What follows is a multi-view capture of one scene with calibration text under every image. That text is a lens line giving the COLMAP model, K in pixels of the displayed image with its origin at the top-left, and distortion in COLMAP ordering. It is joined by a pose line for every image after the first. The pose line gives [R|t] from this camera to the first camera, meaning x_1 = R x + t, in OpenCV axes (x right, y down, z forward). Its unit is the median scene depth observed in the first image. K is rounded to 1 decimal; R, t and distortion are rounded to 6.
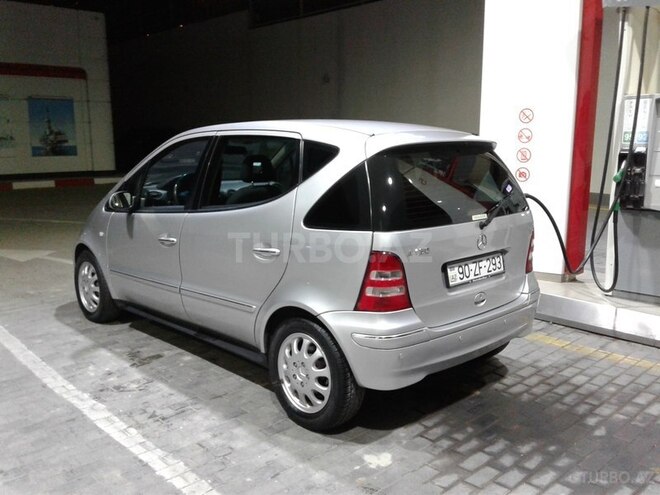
lens RADIAL K [[613.0, 0, 331.1], [0, 613.0, 246.4], [0, 0, 1]] dist [0.087125, -0.197103]
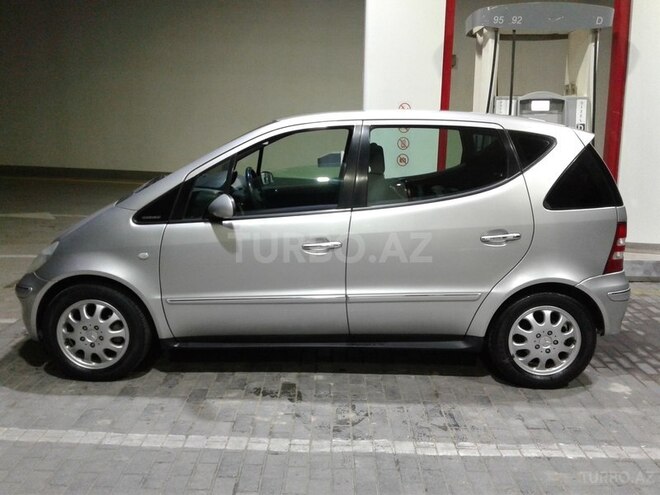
lens RADIAL K [[613.0, 0, 331.1], [0, 613.0, 246.4], [0, 0, 1]] dist [0.087125, -0.197103]
pose [[0.698807, -0.126604, 0.704018, -0.916566], [0.110916, 0.991487, 0.068205, -0.070335], [-0.706659, 0.030425, 0.706900, 0.403984]]
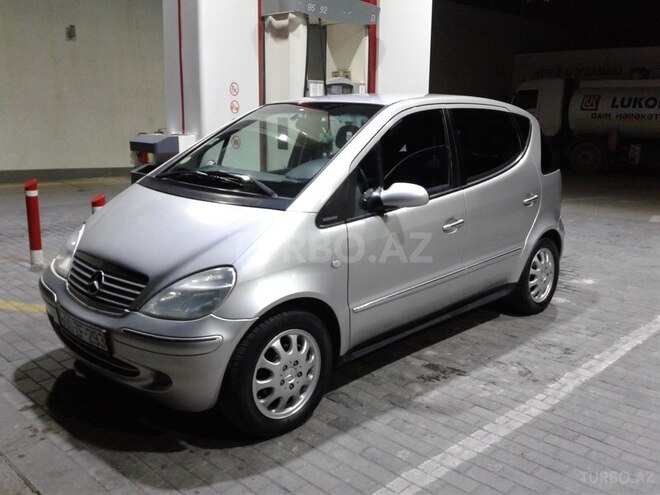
lens RADIAL K [[613.0, 0, 331.1], [0, 613.0, 246.4], [0, 0, 1]] dist [0.087125, -0.197103]
pose [[-0.035566, -0.211522, 0.976726, -1.223285], [0.157138, 0.964003, 0.214488, -0.214656], [-0.986936, 0.161109, -0.001047, 1.257042]]
